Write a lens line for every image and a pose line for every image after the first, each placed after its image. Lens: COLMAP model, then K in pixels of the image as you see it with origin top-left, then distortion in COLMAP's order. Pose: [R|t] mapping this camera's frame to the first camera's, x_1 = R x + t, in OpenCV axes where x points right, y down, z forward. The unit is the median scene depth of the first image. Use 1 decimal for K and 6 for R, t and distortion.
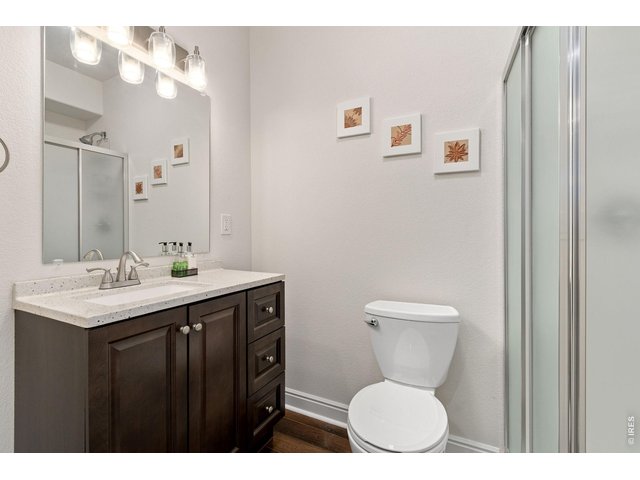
lens RADIAL K [[299.8, 0, 319.1], [0, 299.8, 237.1], [0, 0, 1]] dist [0.005814, 0.000415]
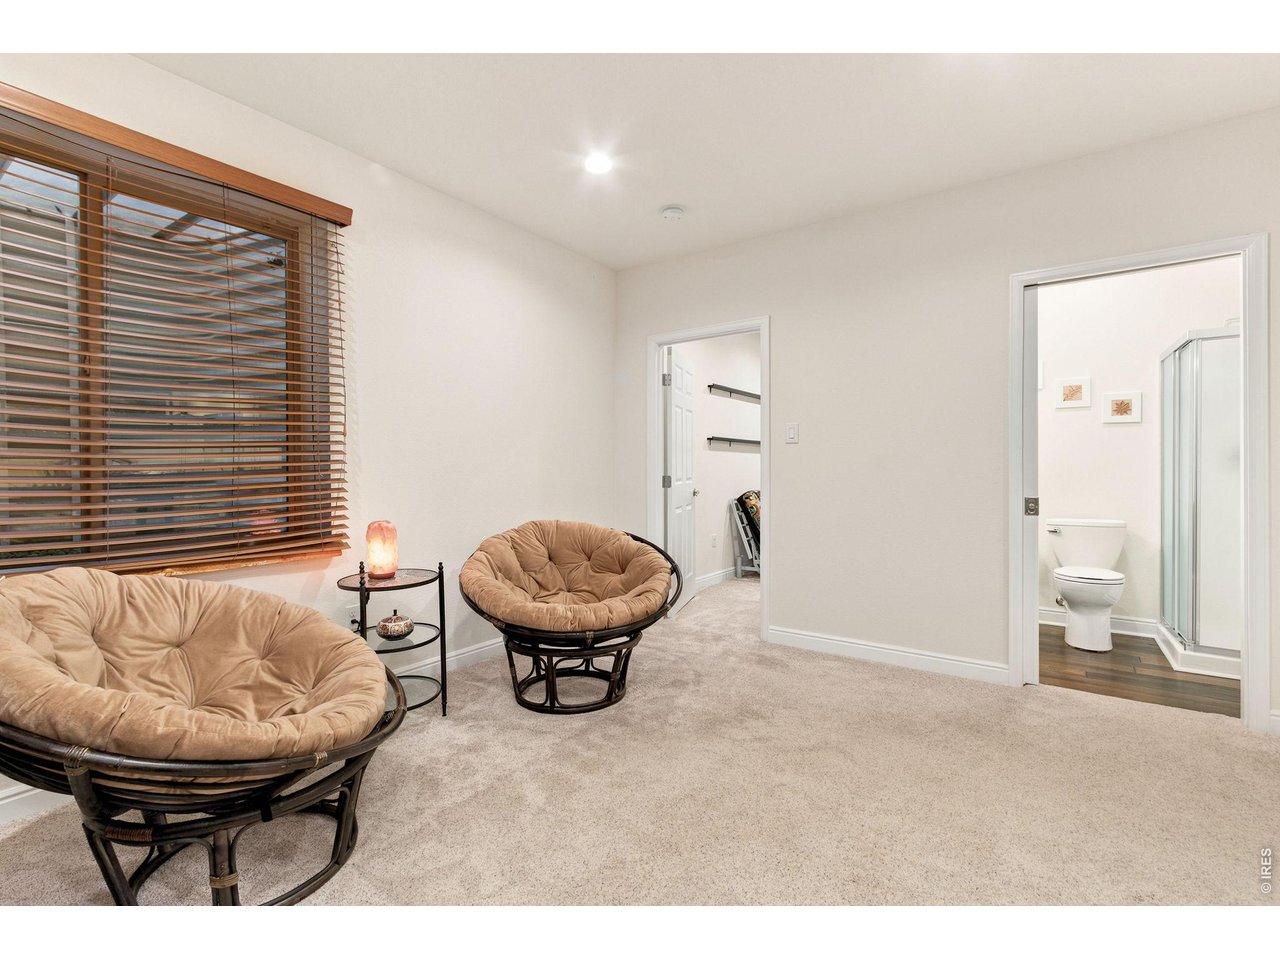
lens RADIAL K [[599.5, 0, 641.1], [0, 599.5, 478.0], [0, 0, 1]] dist [0.005814, 0.000415]
pose [[0.987725, 0.001445, -0.156194, -1.271784], [-0.000824, 0.999991, 0.004042, 0.024794], [0.156199, -0.003863, 0.987718, -2.042439]]
